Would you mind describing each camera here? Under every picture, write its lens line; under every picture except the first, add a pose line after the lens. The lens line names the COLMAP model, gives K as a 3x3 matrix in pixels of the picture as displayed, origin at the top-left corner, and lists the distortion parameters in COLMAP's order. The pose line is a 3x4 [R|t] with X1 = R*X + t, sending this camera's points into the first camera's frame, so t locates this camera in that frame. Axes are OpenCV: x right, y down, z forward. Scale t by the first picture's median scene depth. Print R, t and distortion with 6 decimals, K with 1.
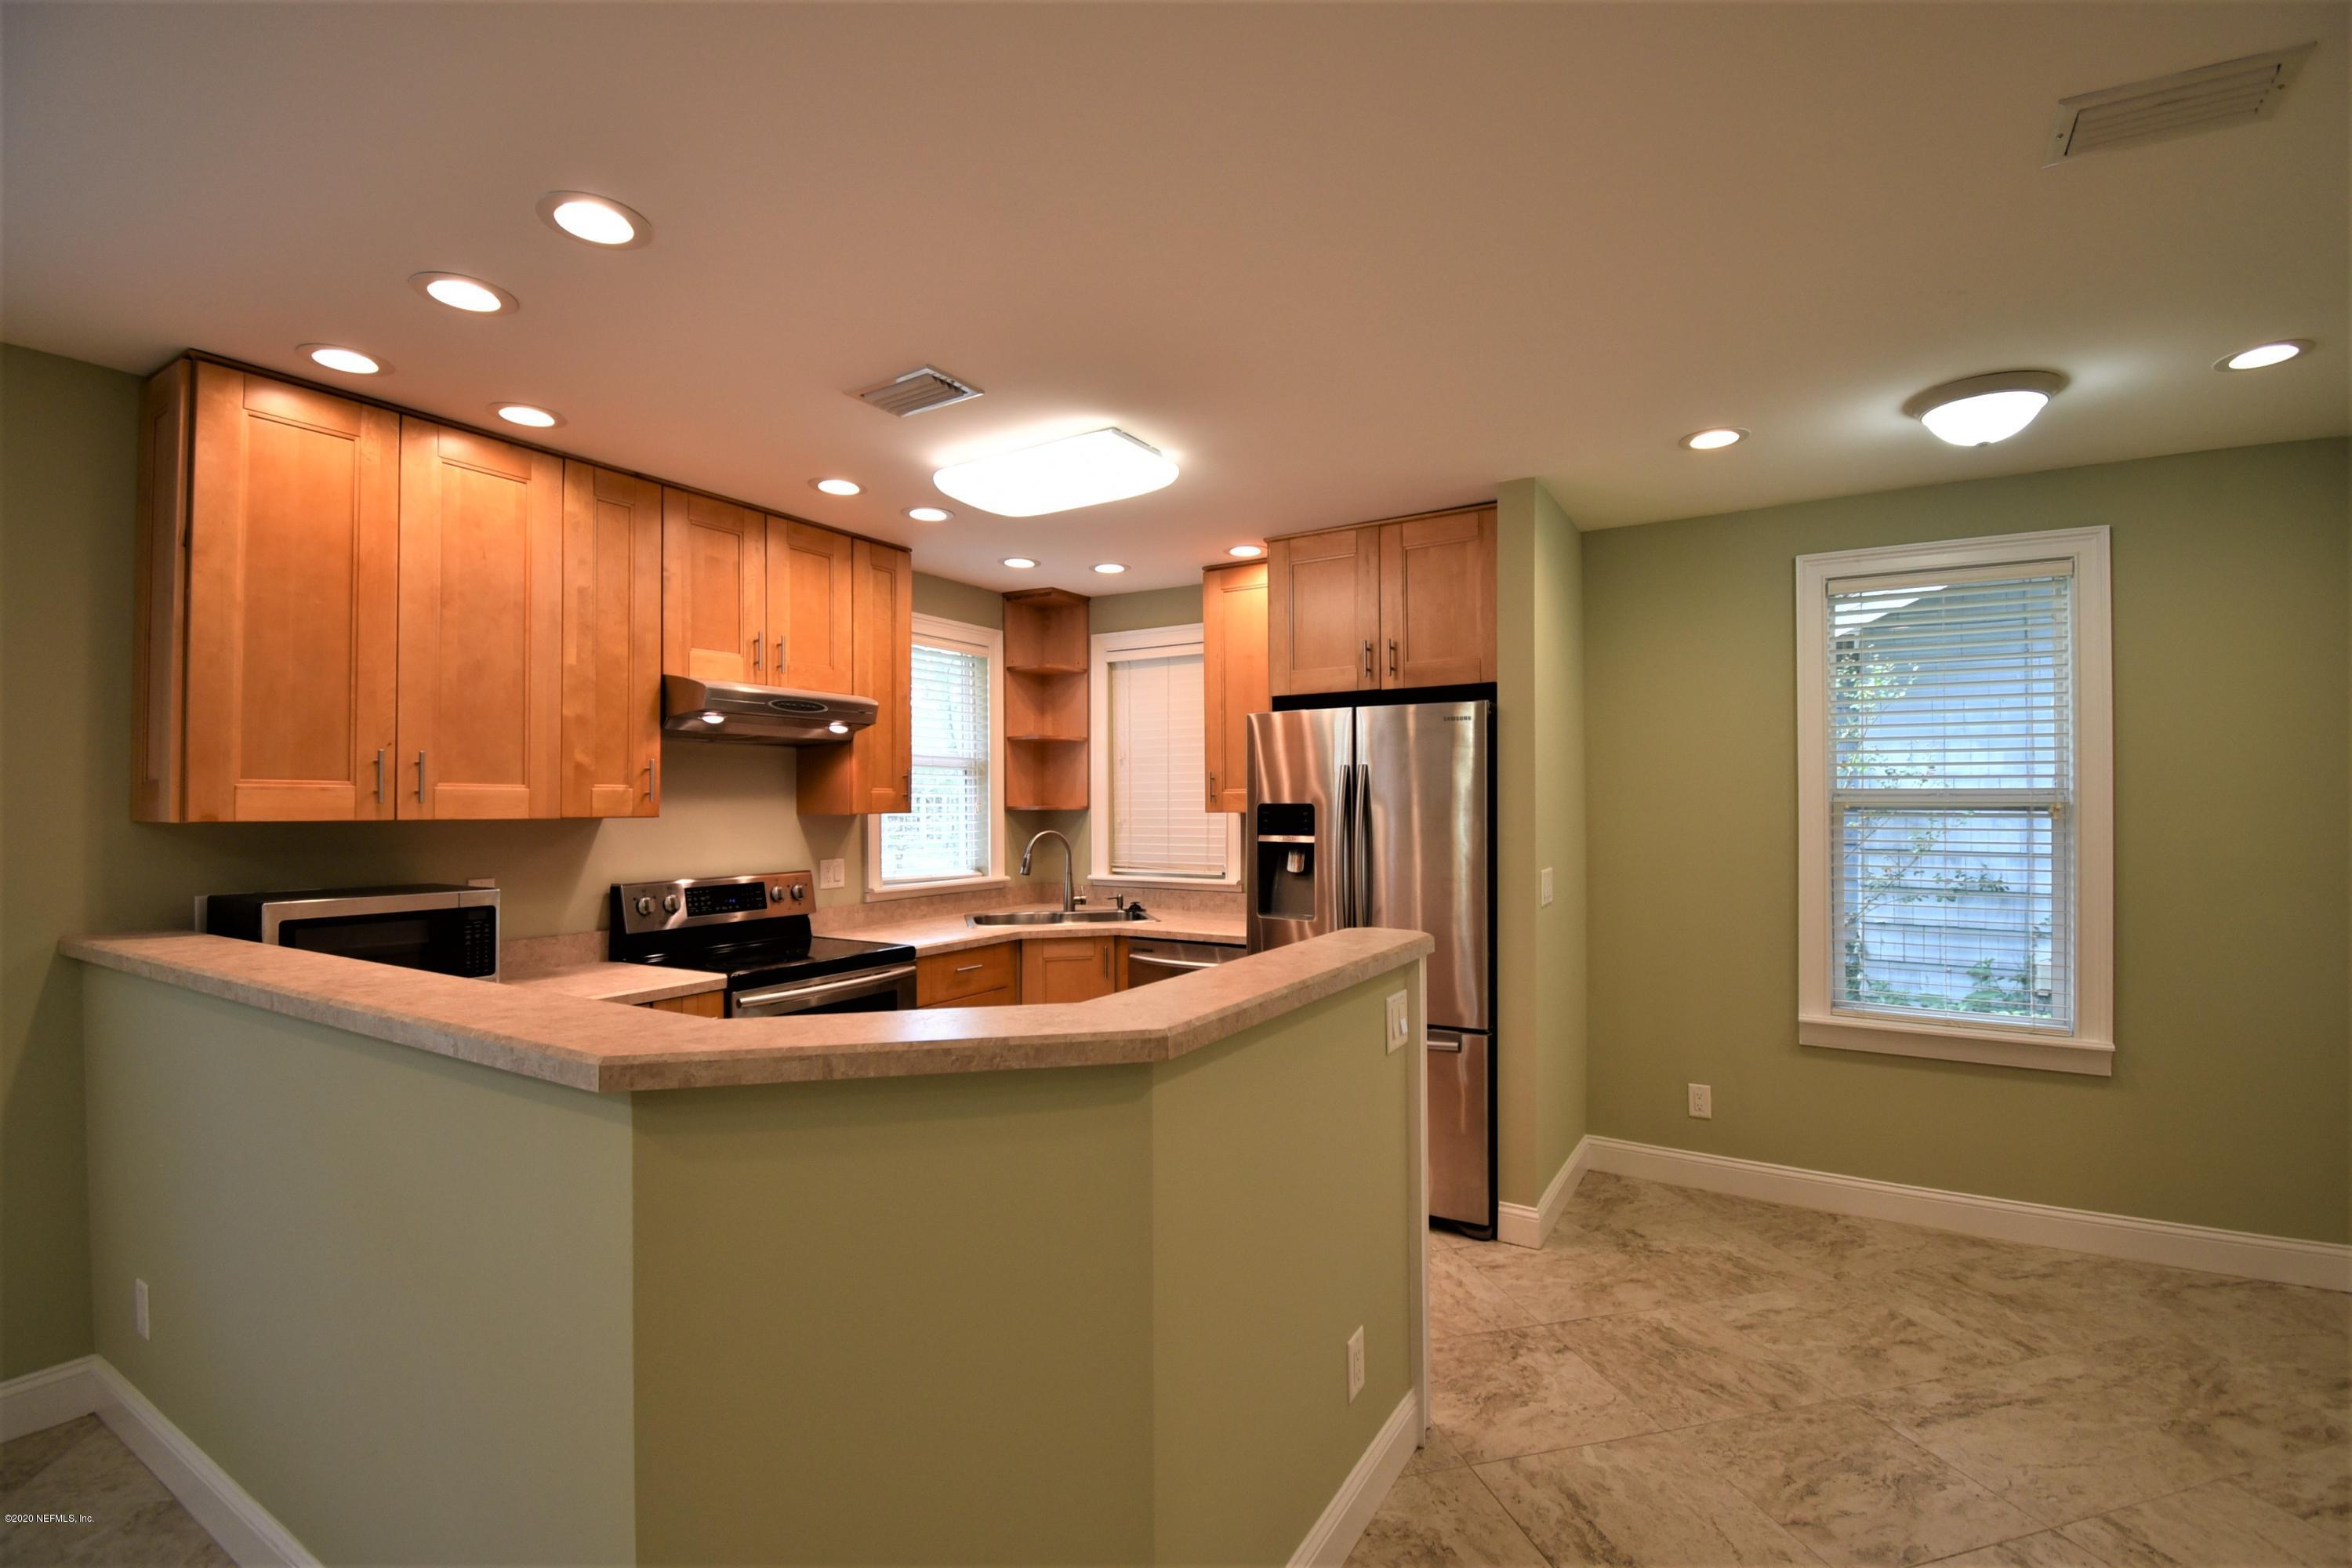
lens RADIAL K [[1009.3, 0, 1191.4], [0, 1009.3, 786.1], [0, 0, 1]] dist [-0.023209, -0.000510]
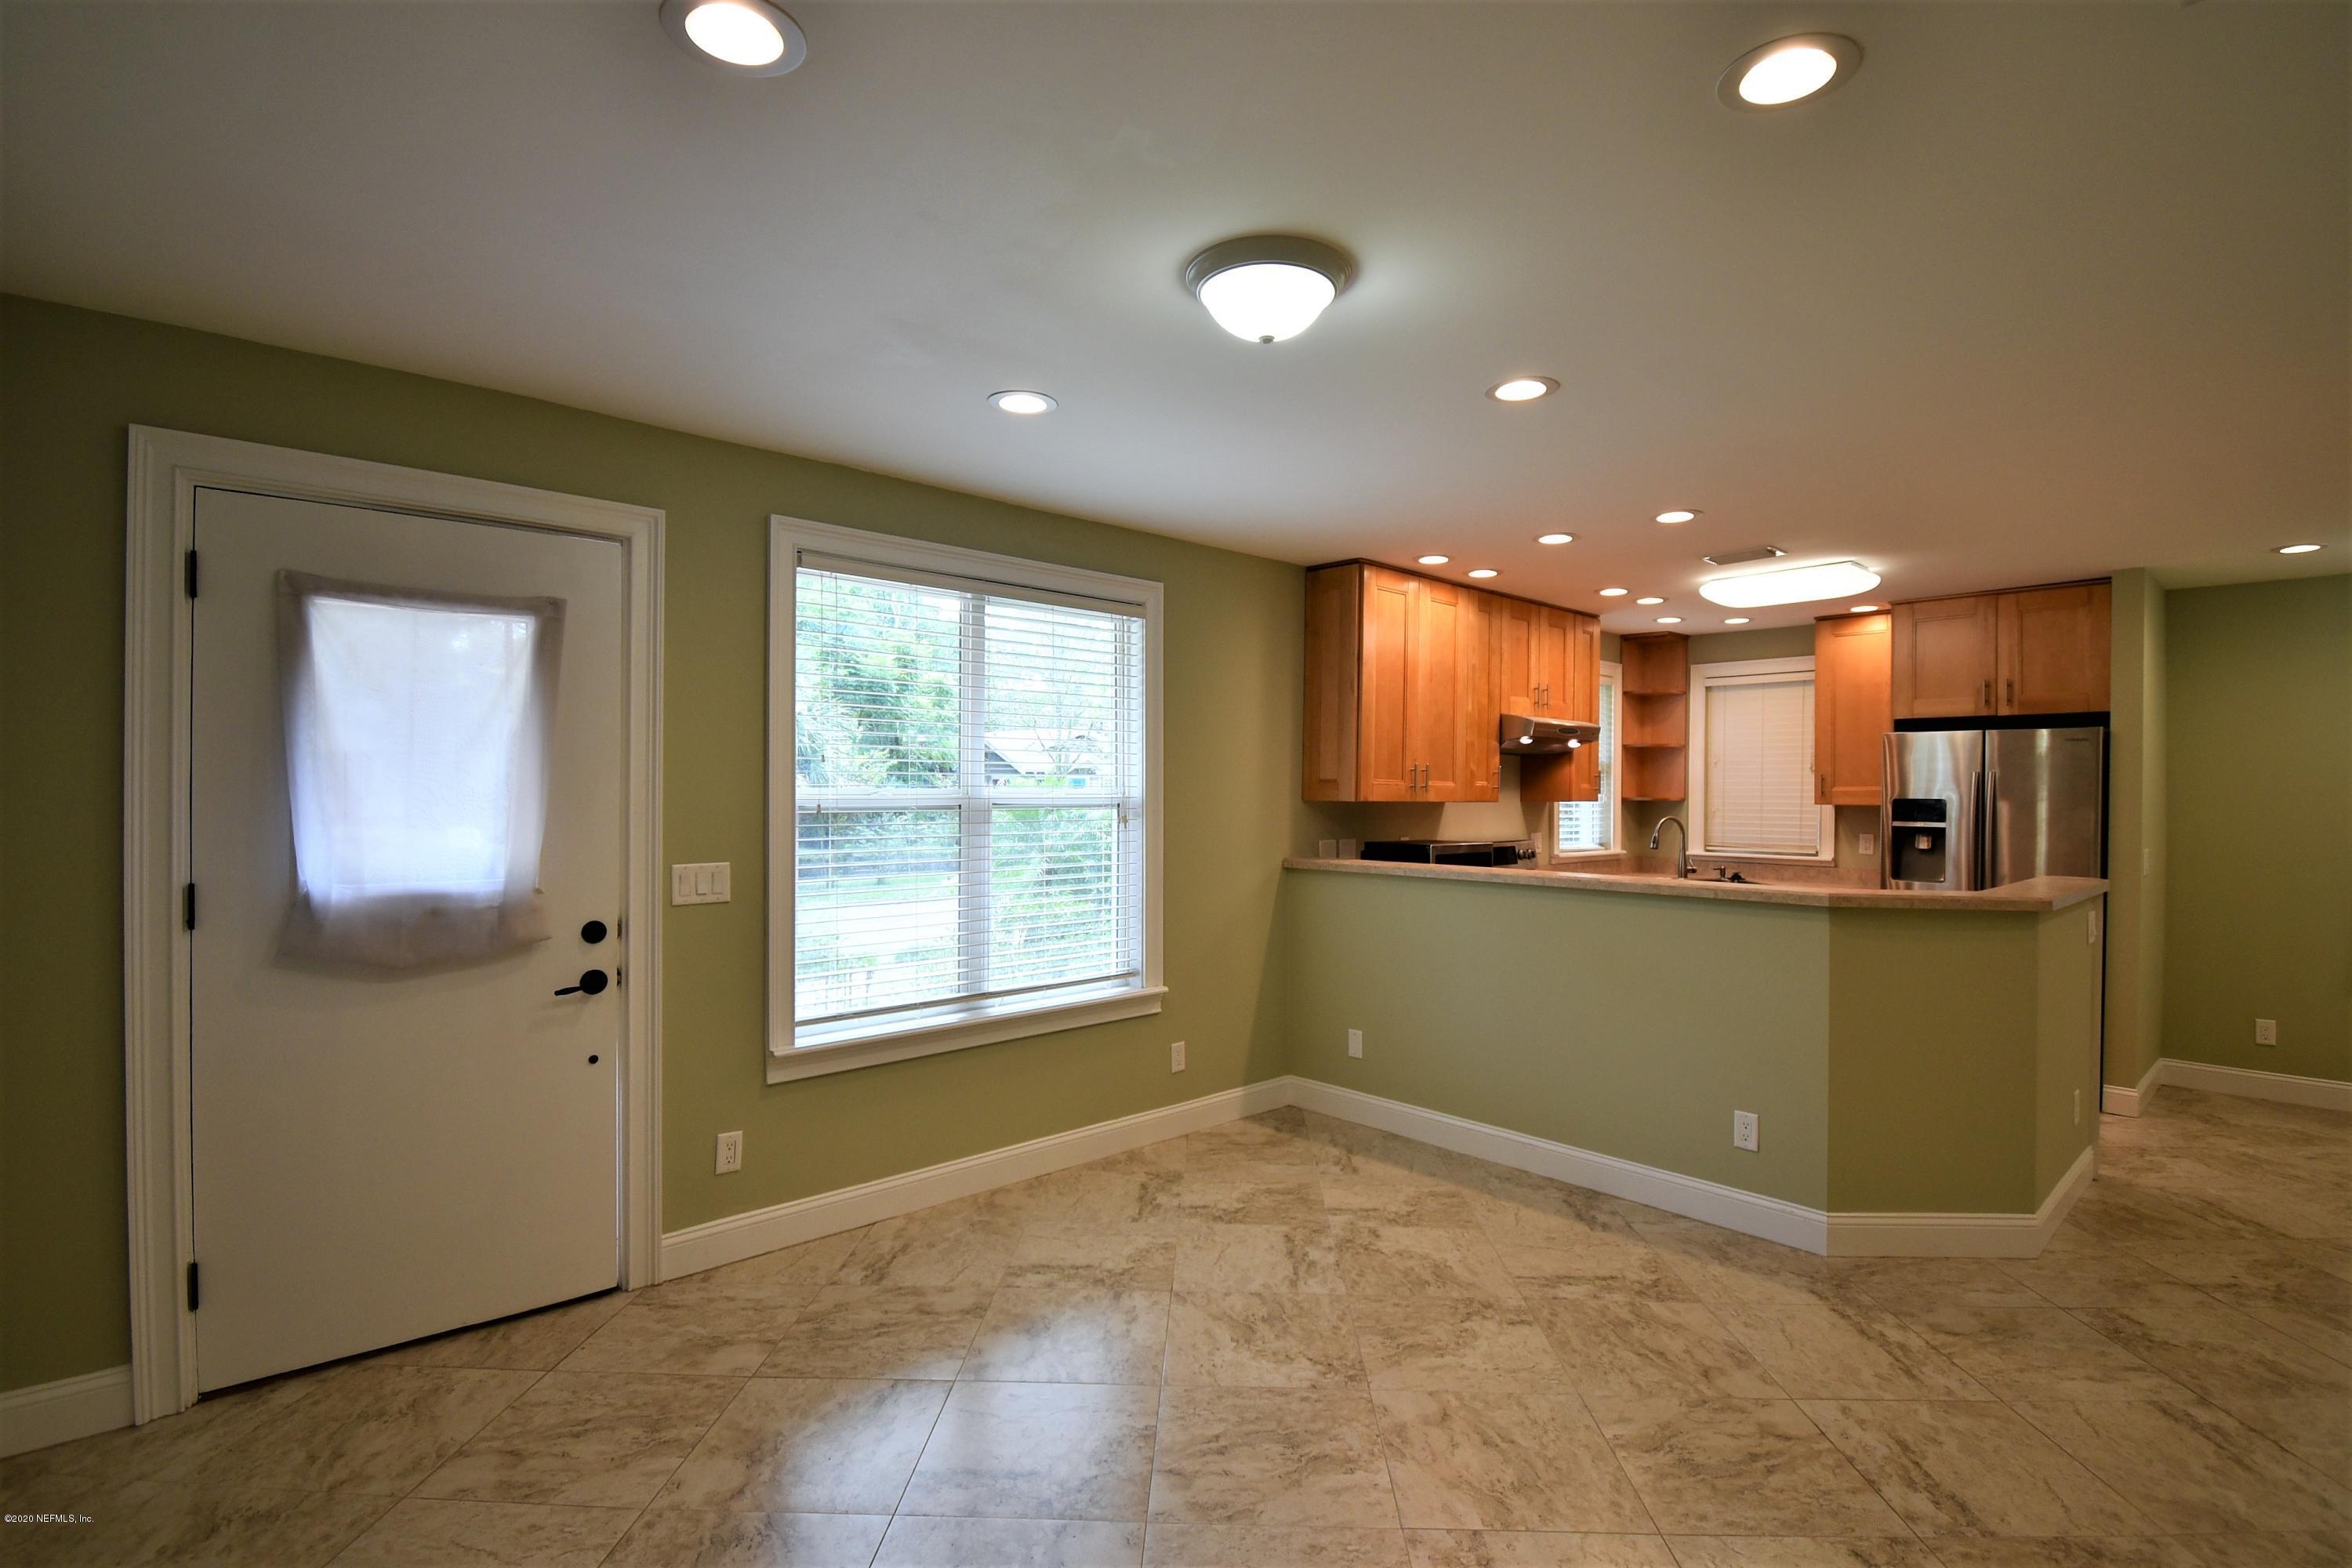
lens RADIAL K [[1116.1, 0, 1166.1], [0, 1116.1, 792.8], [0, 0, 1]] dist [-0.003758, -0.009626]
pose [[0.957059, 0.011025, -0.289683, -0.453061], [-0.006379, 0.999836, 0.016975, -0.009563], [0.289823, -0.014398, 0.956972, -0.765983]]
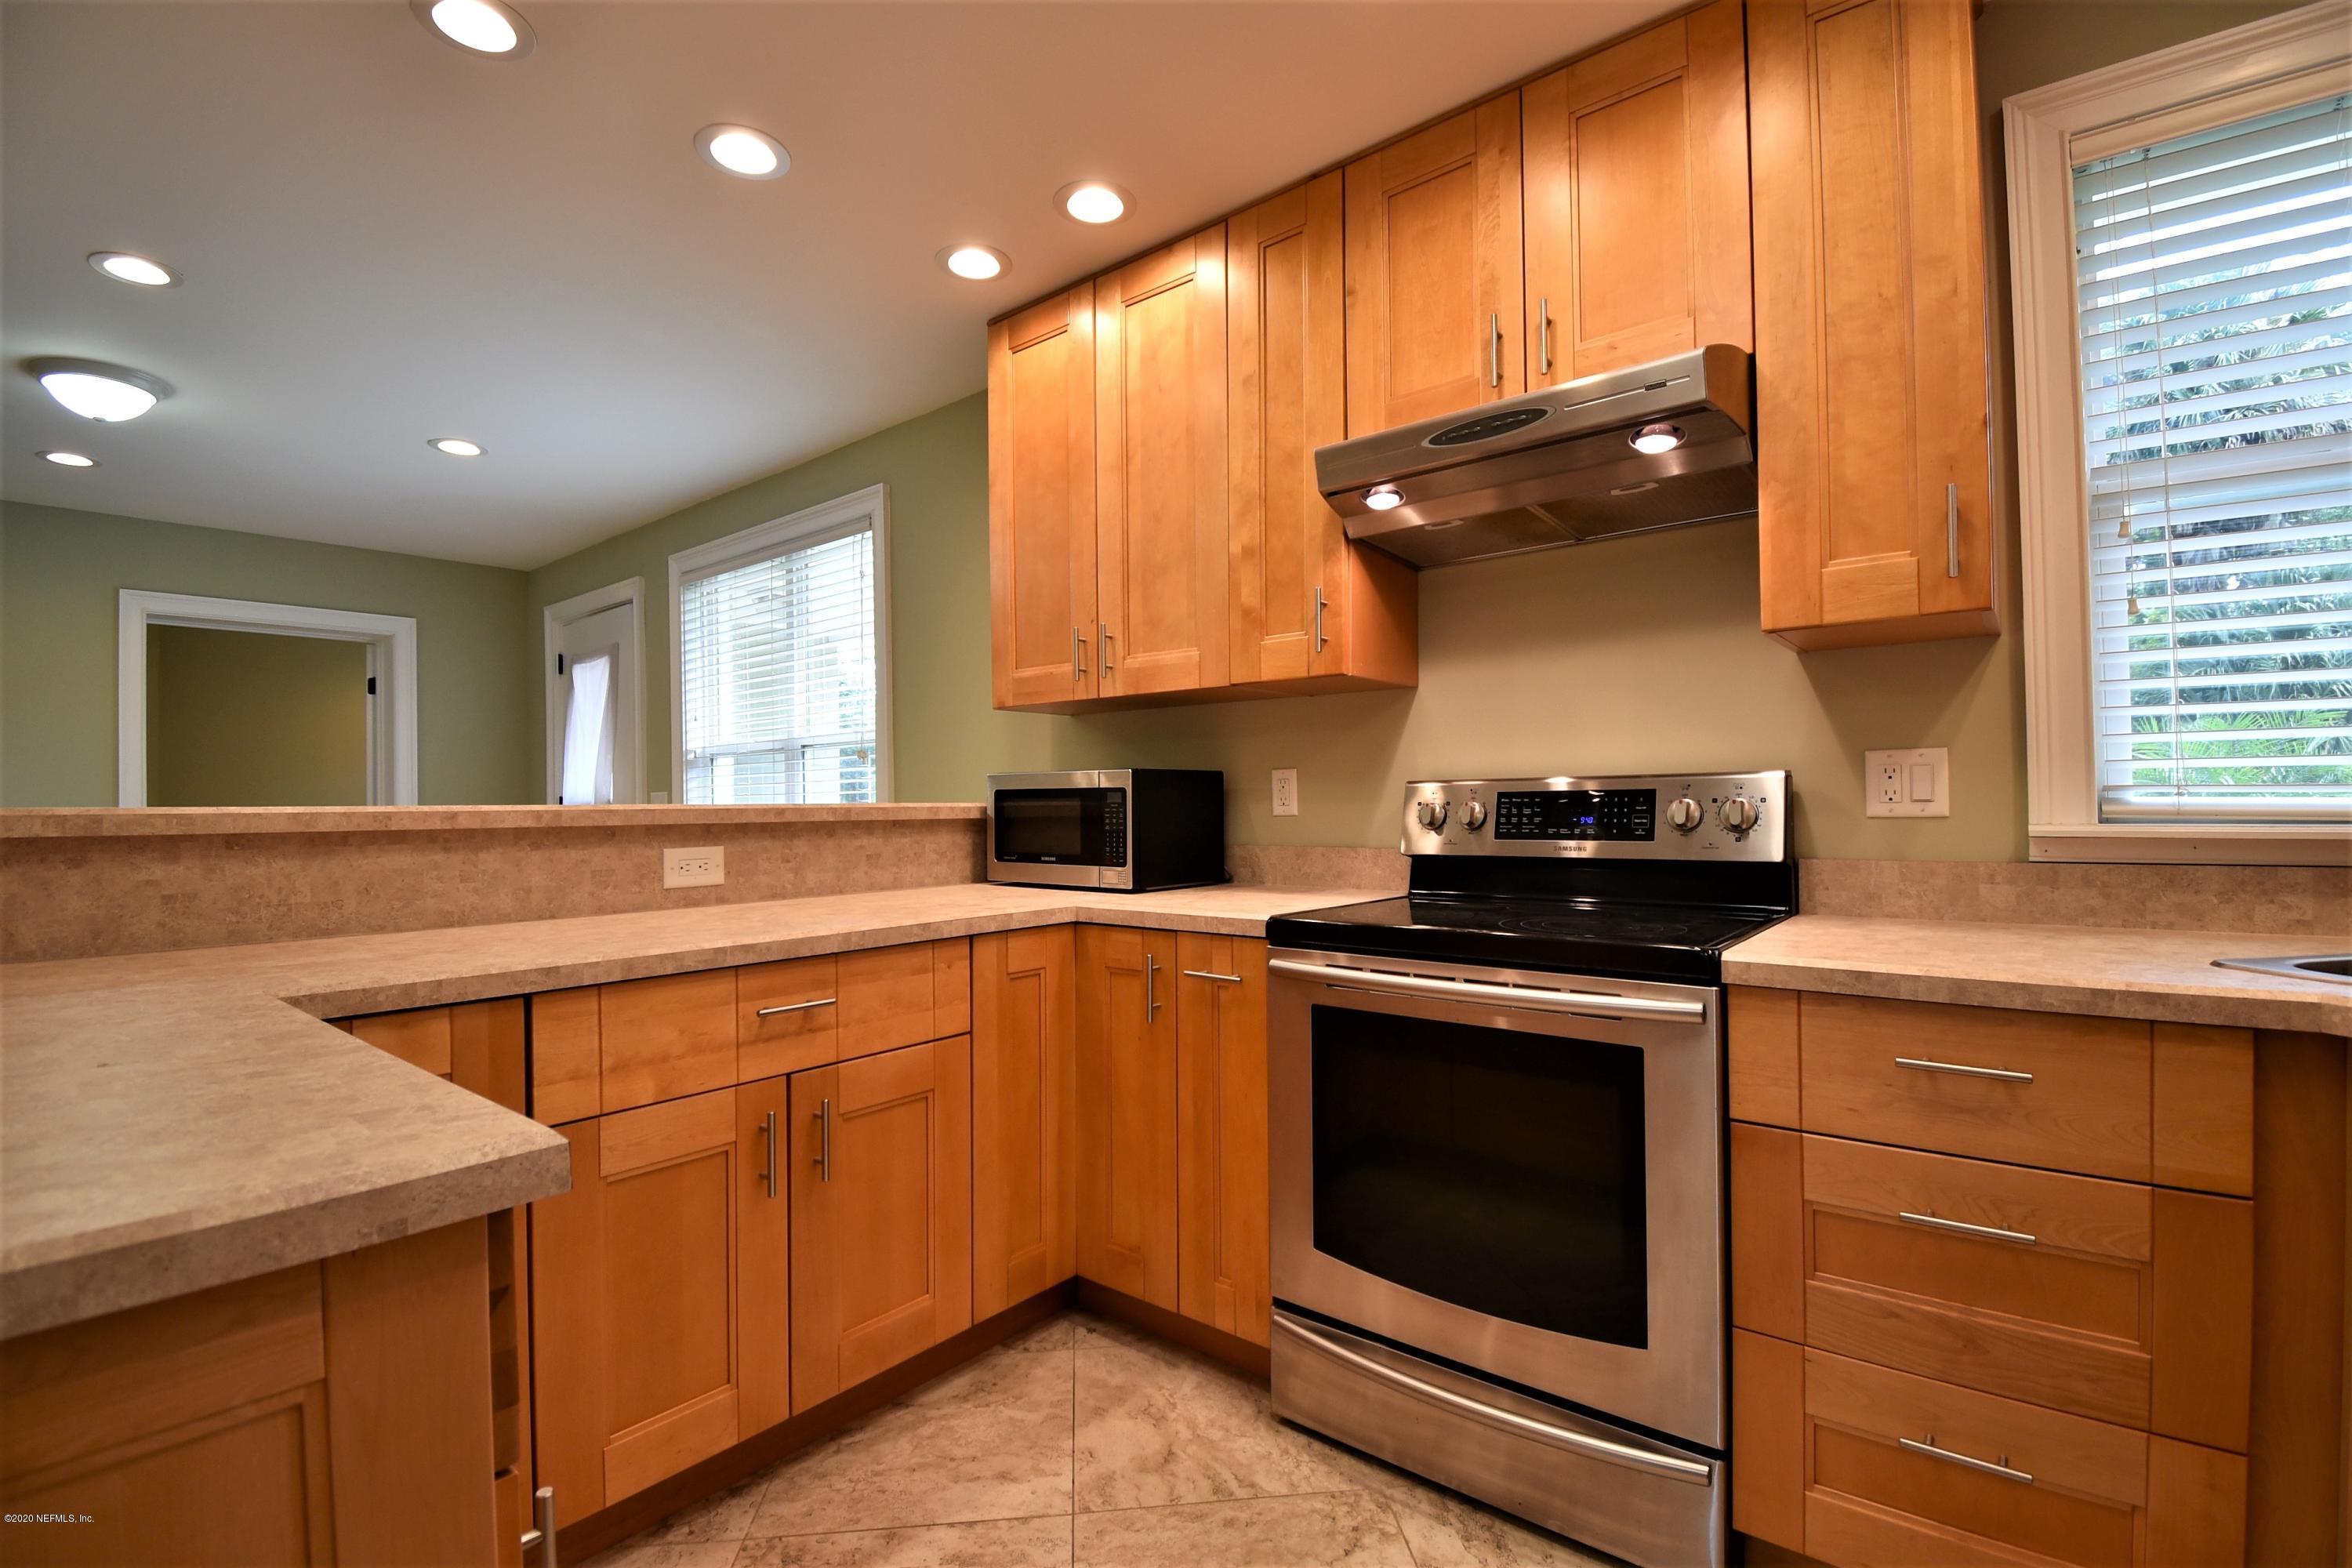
lens RADIAL K [[1009.3, 0, 1182.3], [0, 1009.3, 795.1], [0, 0, 1]] dist [-0.023209, -0.000510]
pose [[-0.127123, 0.001114, -0.991886, 0.116985], [0.029824, 0.999552, -0.002699, 0.094512], [0.991438, -0.029925, -0.127099, 0.843874]]
